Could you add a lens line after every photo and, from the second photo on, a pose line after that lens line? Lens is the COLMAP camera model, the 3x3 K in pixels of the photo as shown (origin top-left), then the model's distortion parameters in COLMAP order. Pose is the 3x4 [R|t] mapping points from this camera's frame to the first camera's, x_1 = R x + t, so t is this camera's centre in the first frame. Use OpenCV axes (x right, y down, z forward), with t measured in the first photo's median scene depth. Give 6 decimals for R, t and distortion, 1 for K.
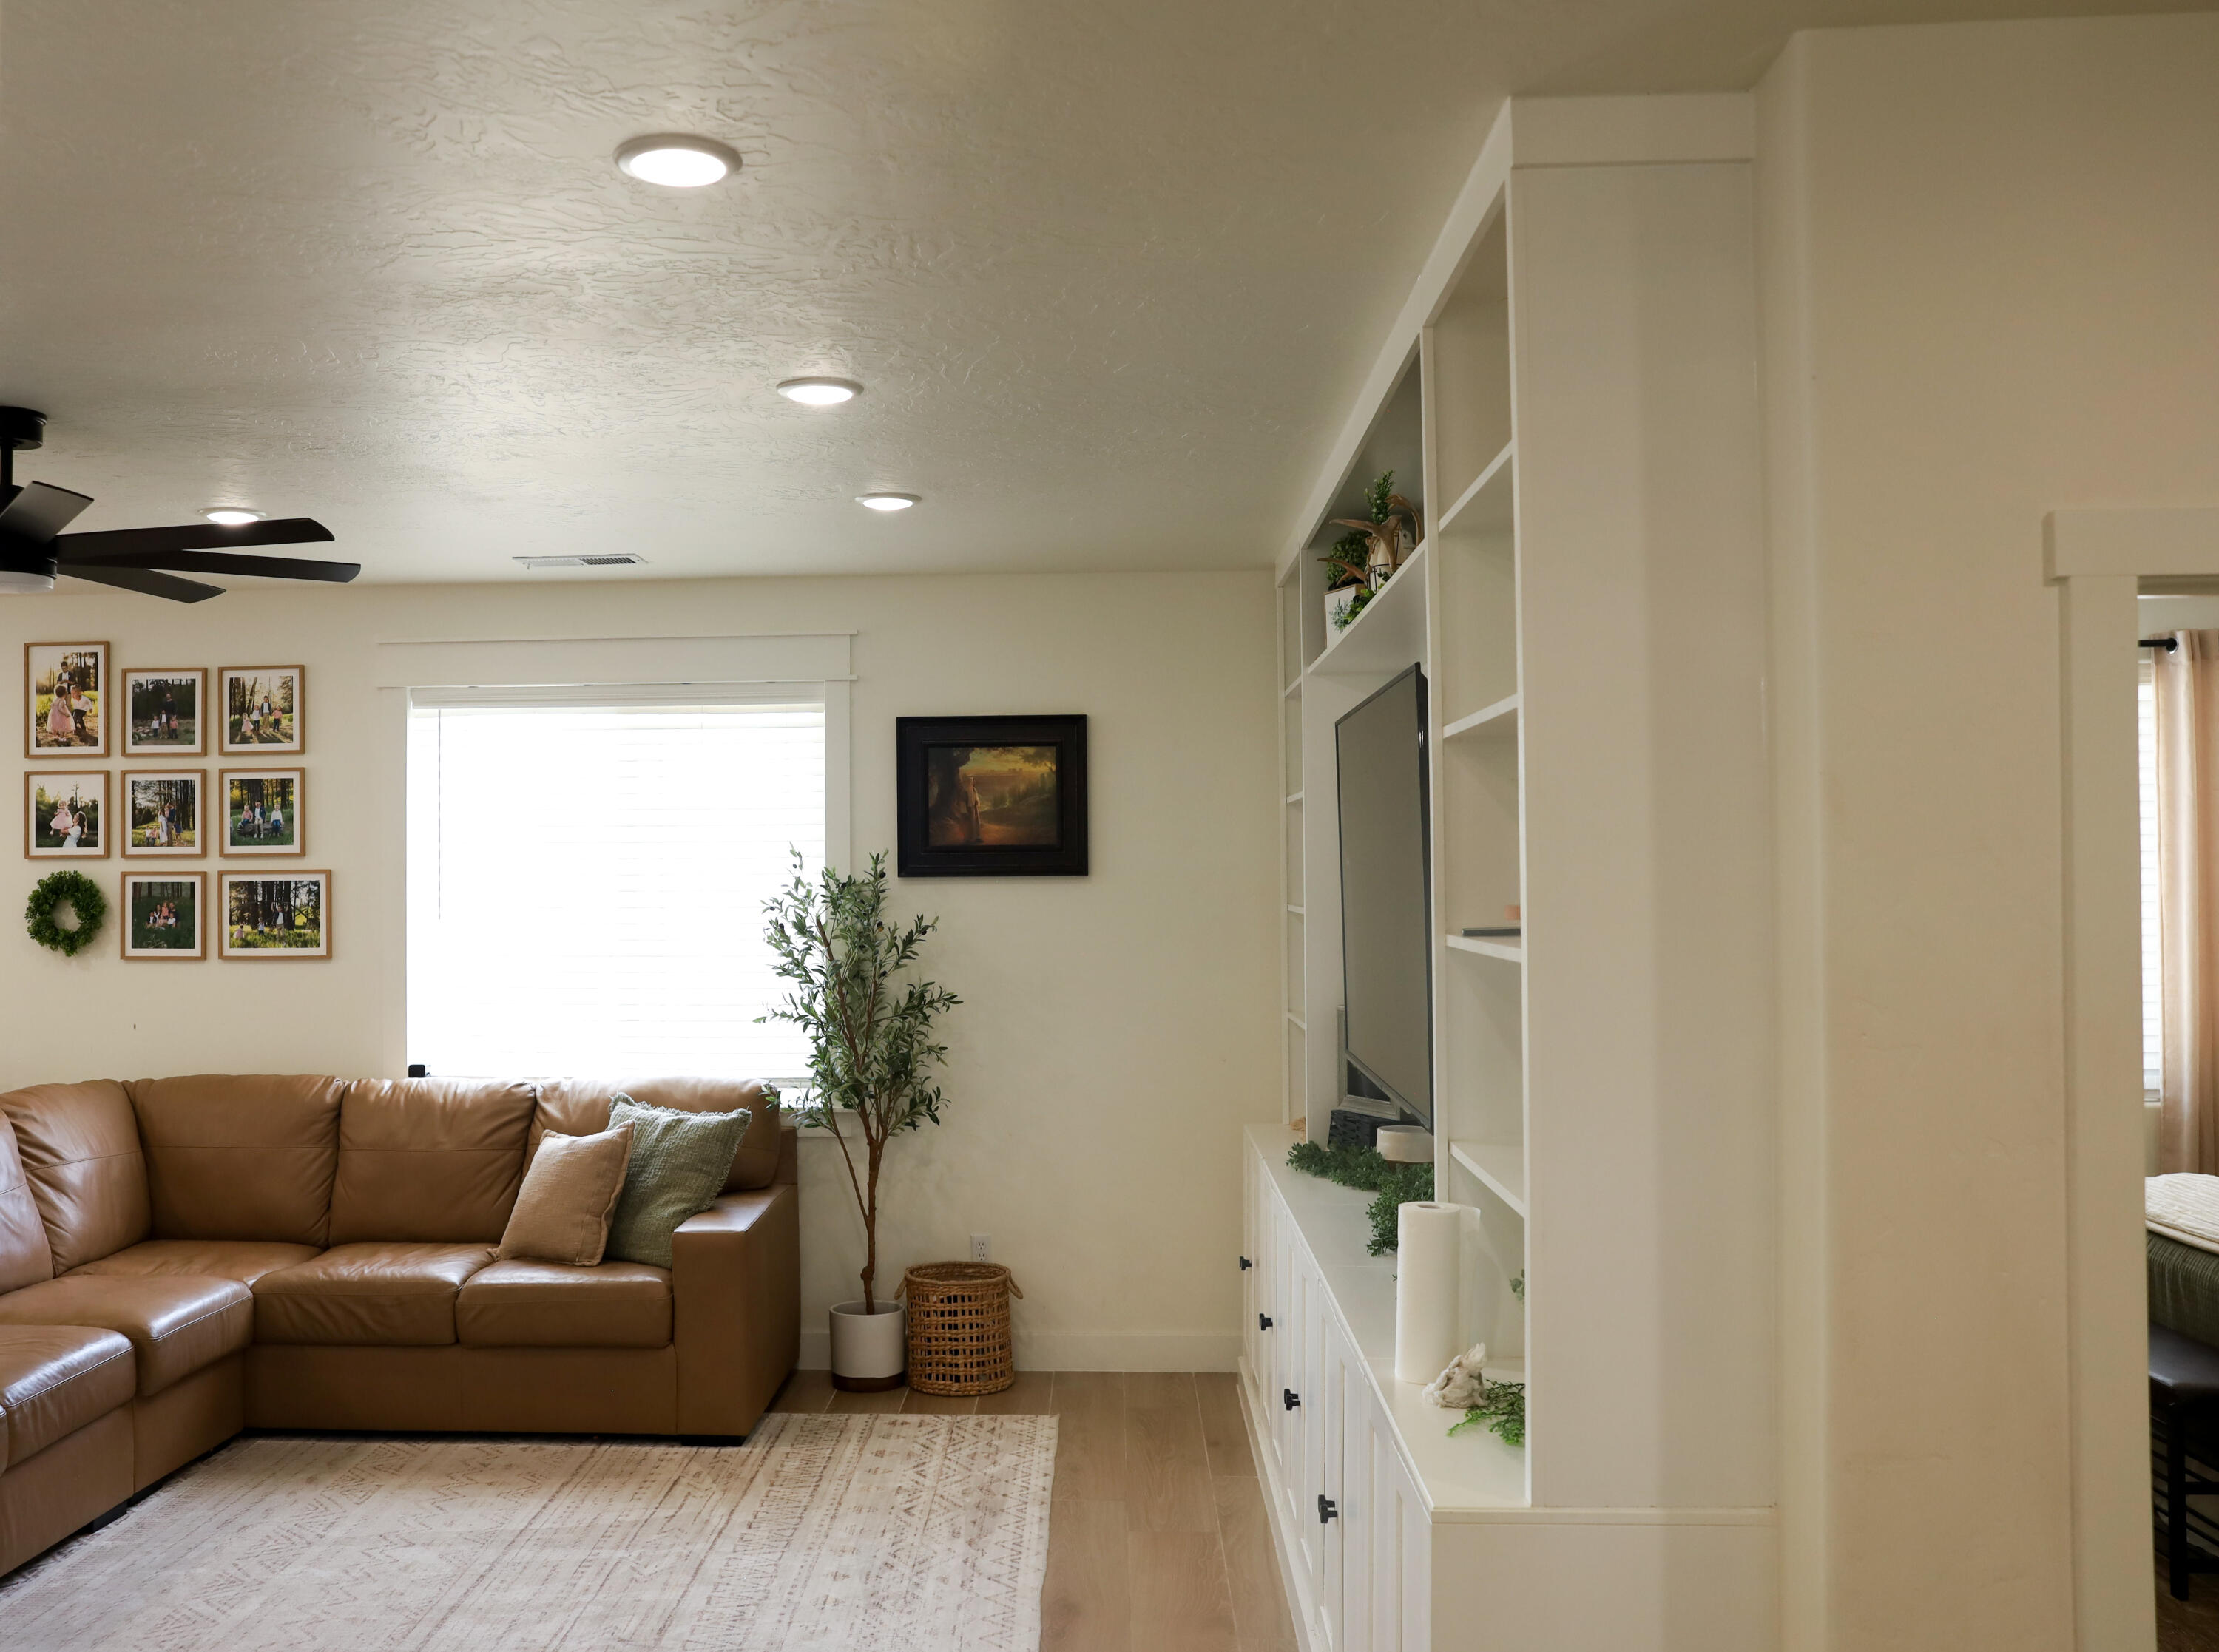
lens RADIAL K [[1988.0, 0, 981.5], [0, 1988.0, 826.5], [0, 0, 1]] dist [-0.107084, 0.110801]
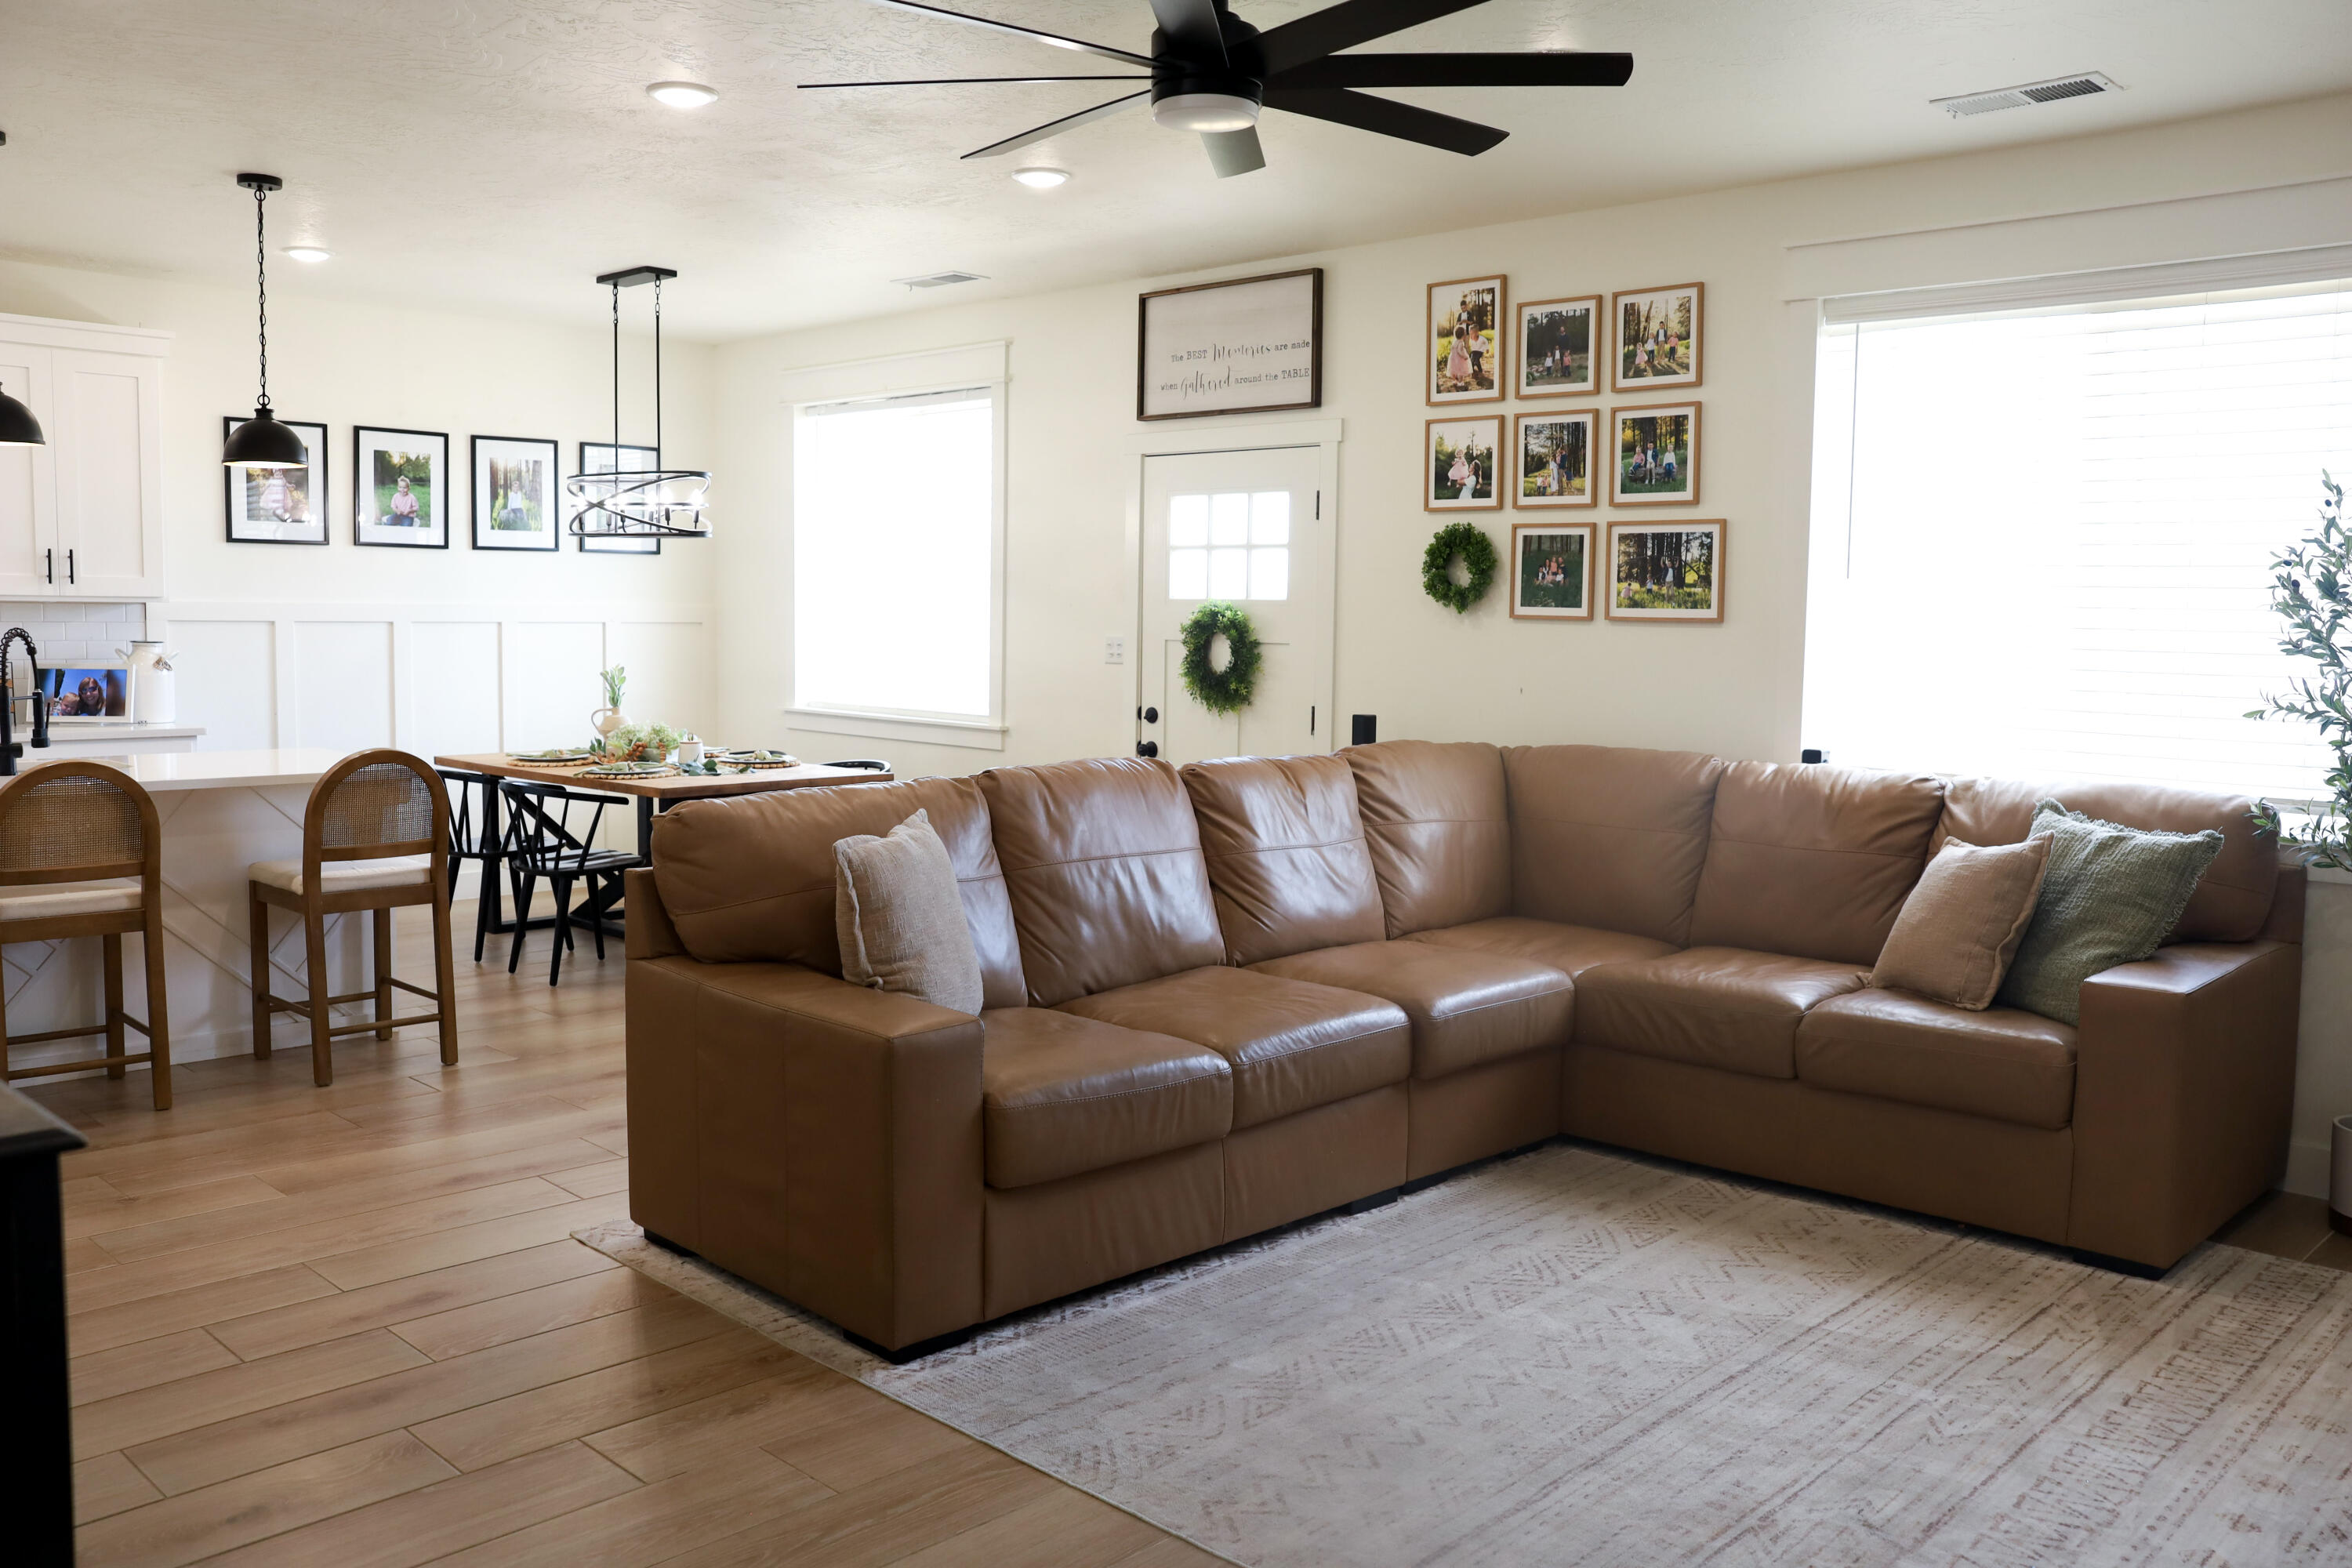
lens RADIAL K [[1868.8, 0, 1182.4], [0, 1868.8, 781.2], [0, 0, 1]] dist [-0.112113, 0.118260]
pose [[0.760631, 0.079159, -0.644340, 0.022485], [-0.004801, 0.993197, 0.116350, 0.046128], [0.649167, -0.085406, 0.755836, 0.235746]]
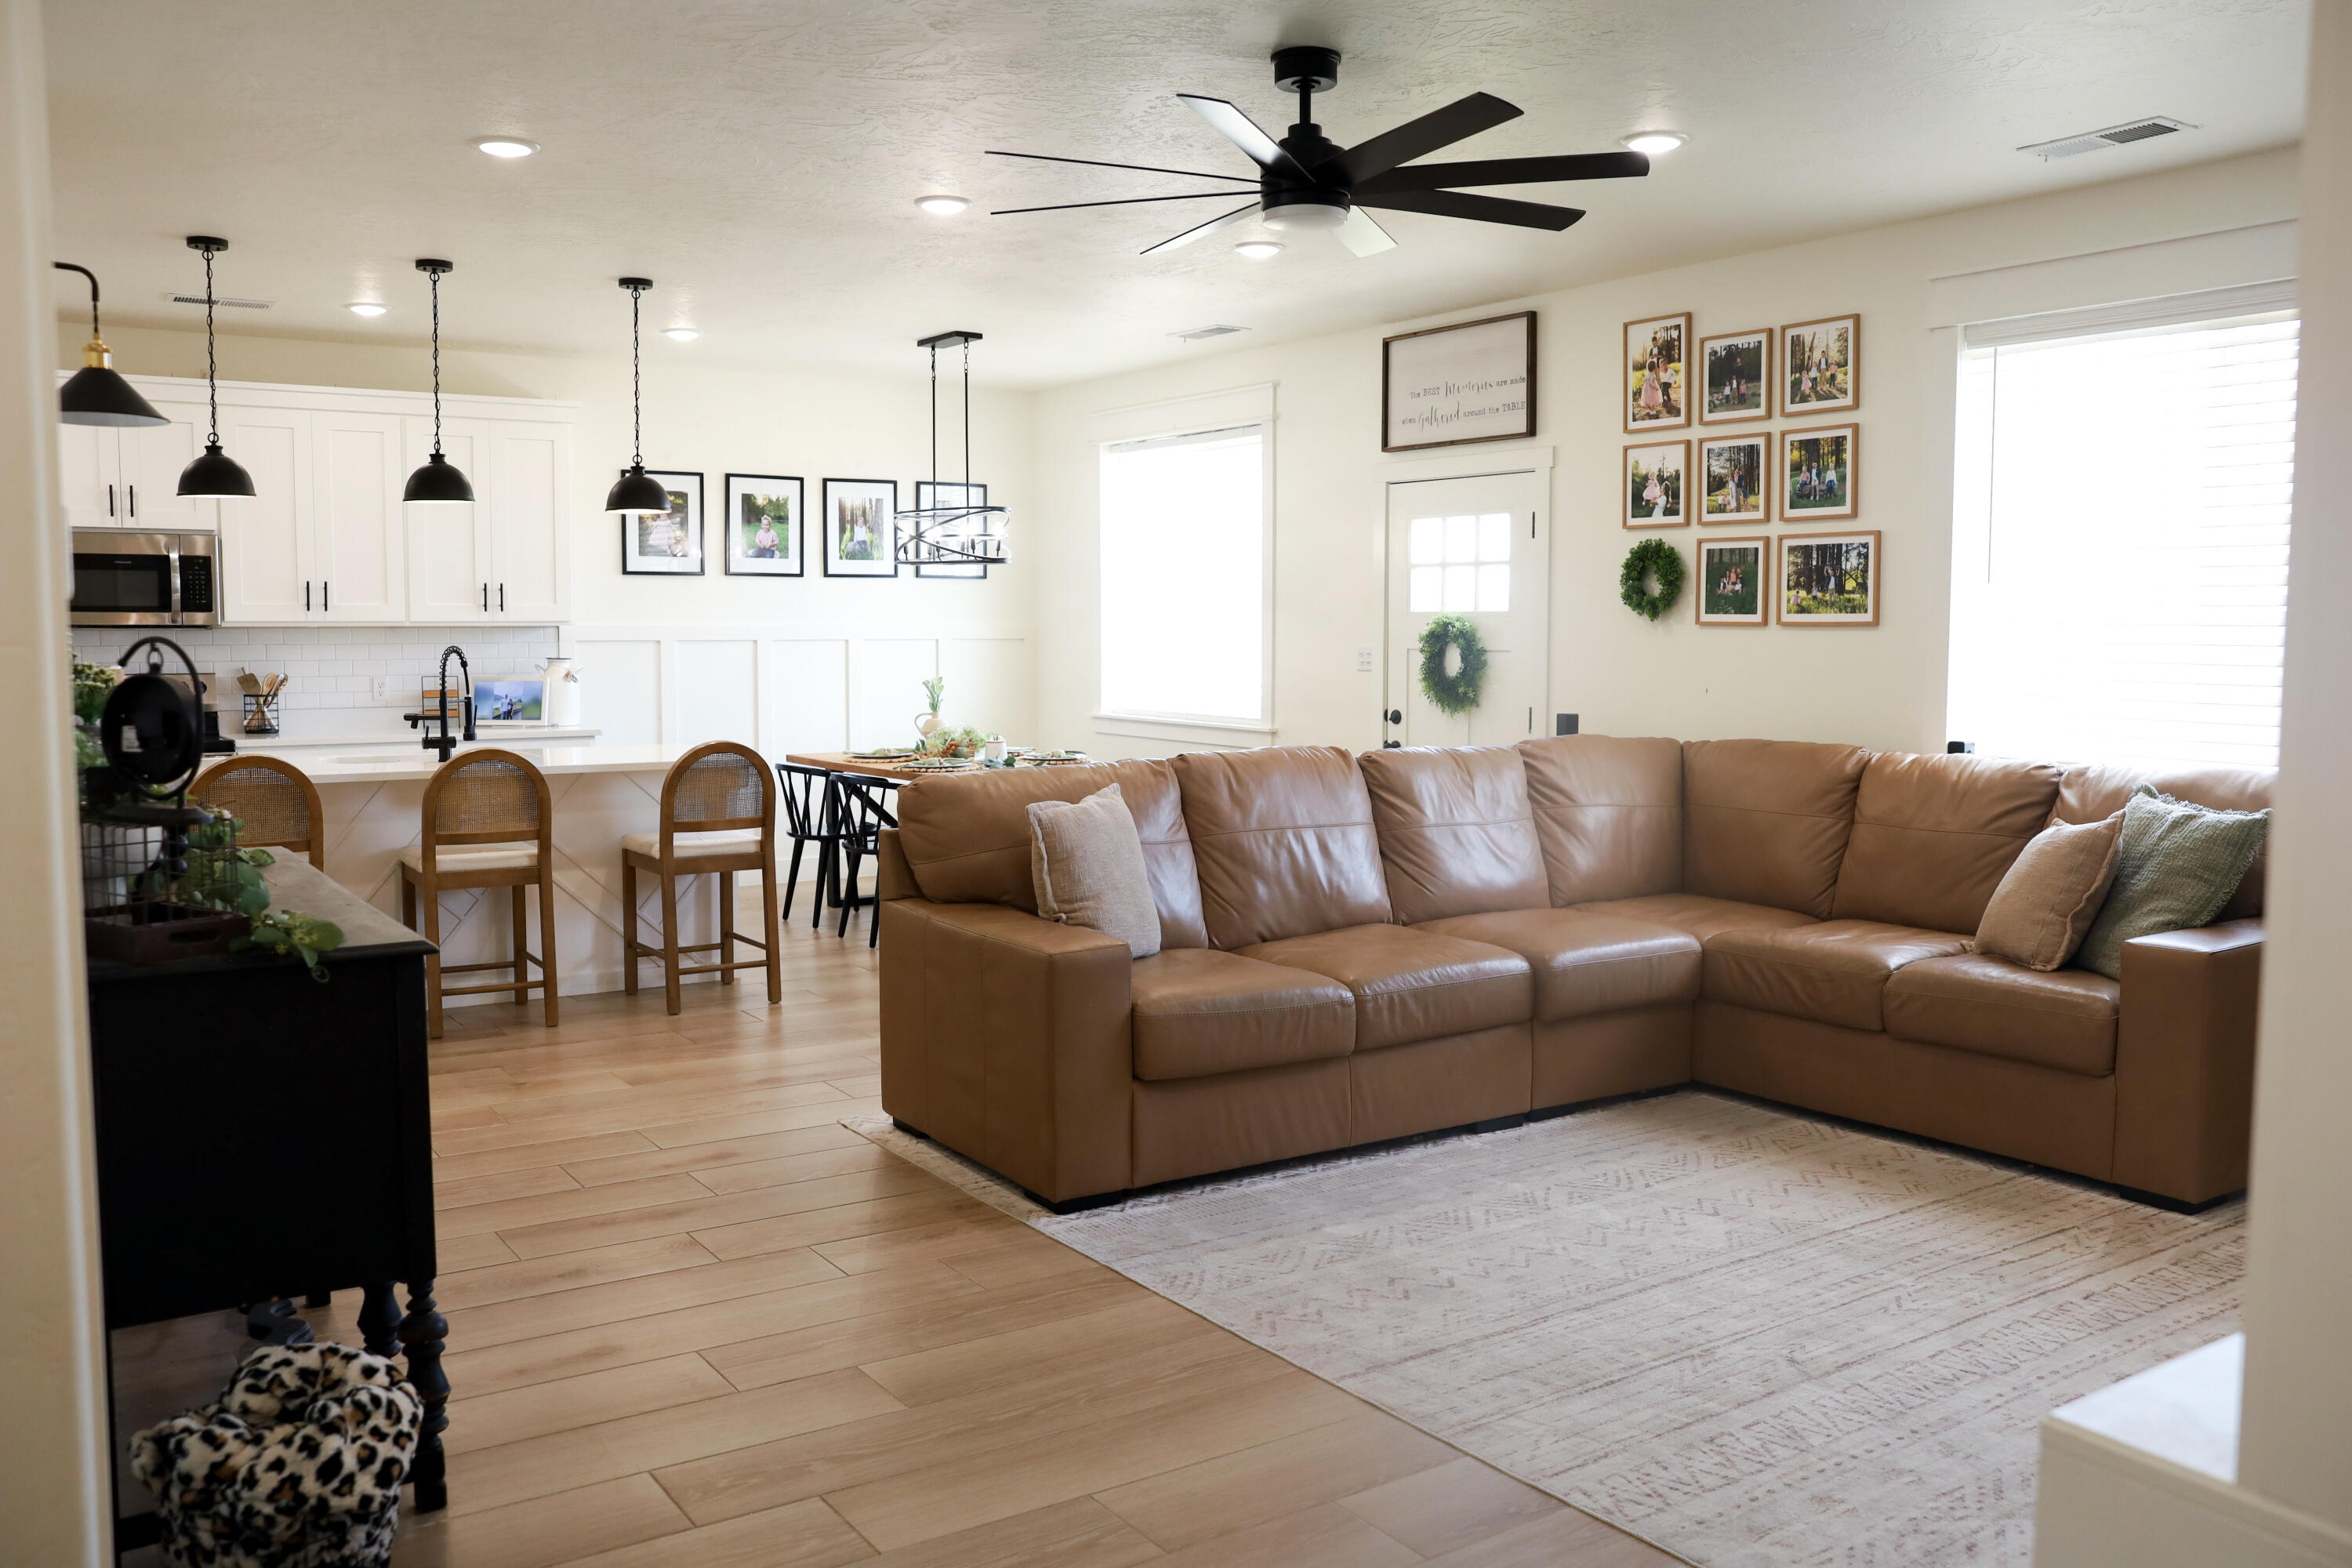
lens RADIAL K [[1868.8, 0, 1182.4], [0, 1868.8, 781.2], [0, 0, 1]] dist [-0.112113, 0.118260]
pose [[0.610560, 0.075057, -0.788405, 0.181839], [0.013703, 0.994349, 0.105275, 0.047197], [0.791851, -0.075080, 0.606081, 0.206257]]
